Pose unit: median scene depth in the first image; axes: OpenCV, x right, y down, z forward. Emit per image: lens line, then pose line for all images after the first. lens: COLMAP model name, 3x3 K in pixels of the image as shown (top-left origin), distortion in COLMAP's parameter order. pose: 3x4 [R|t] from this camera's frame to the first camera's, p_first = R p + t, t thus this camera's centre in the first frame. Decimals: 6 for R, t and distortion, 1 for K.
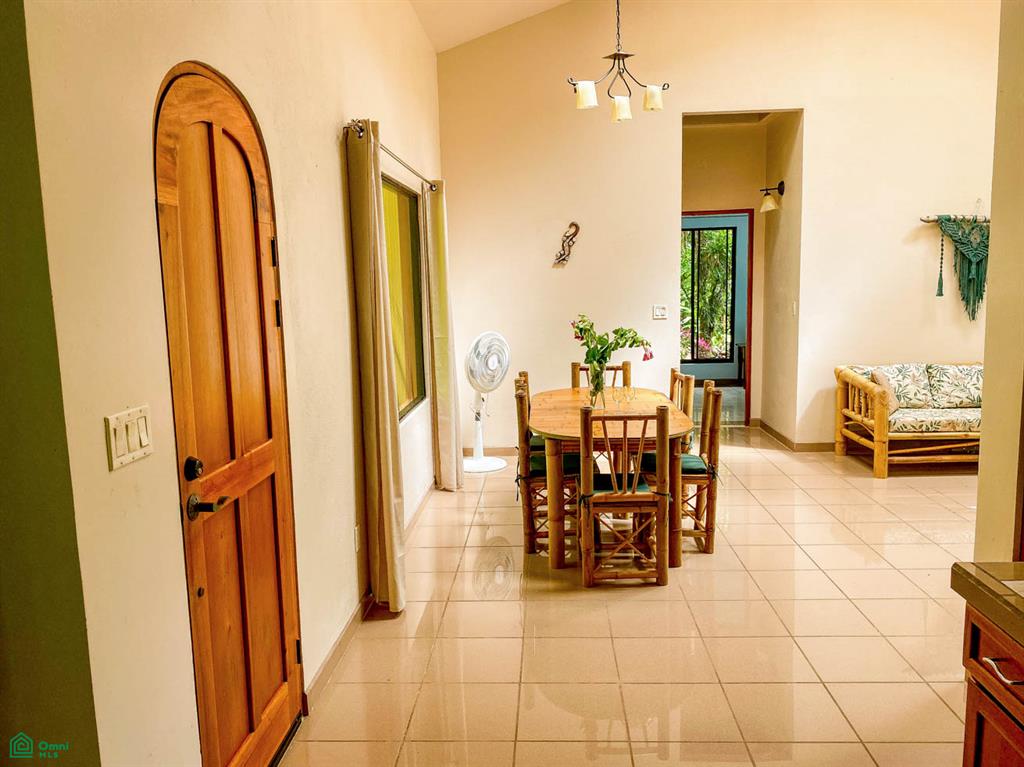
lens RADIAL K [[776.1, 0, 502.9], [0, 776.1, 381.0], [0, 0, 1]] dist [0.065479, -0.133174]
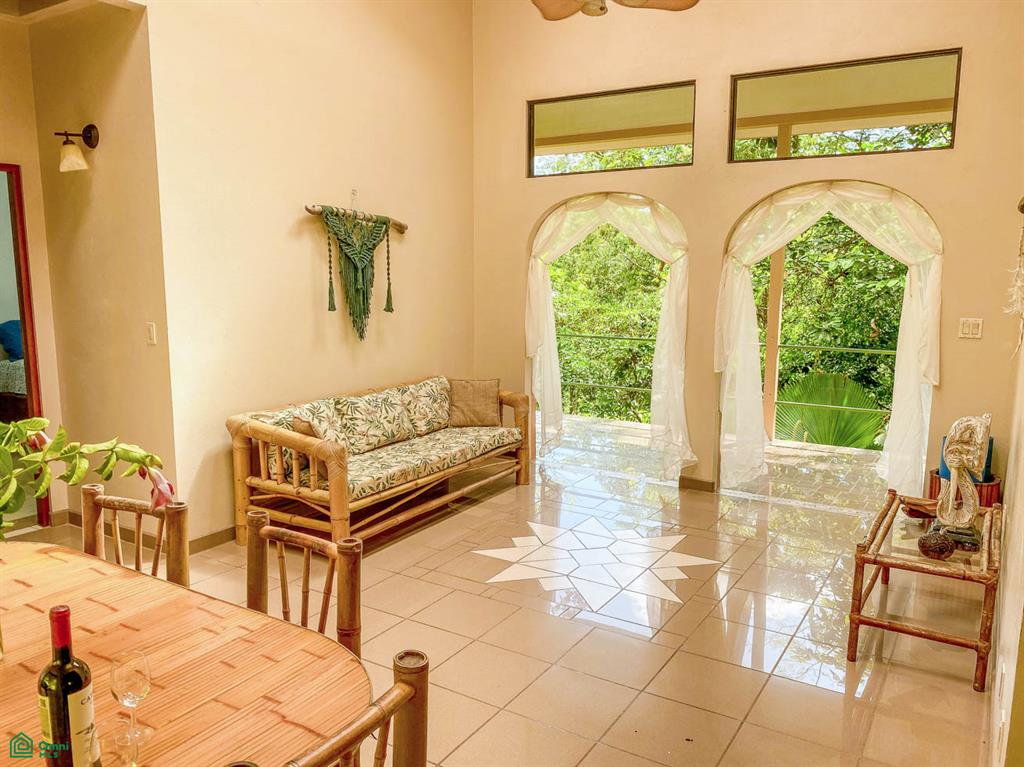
lens RADIAL K [[771.9, 0, 511.3], [0, 771.9, 396.7], [0, 0, 1]] dist [0.059202, -0.087612]
pose [[0.489470, -0.113393, 0.864616, -0.033442], [0.101555, 0.992175, 0.072630, -0.061882], [-0.866087, 0.052256, 0.497155, 0.467971]]
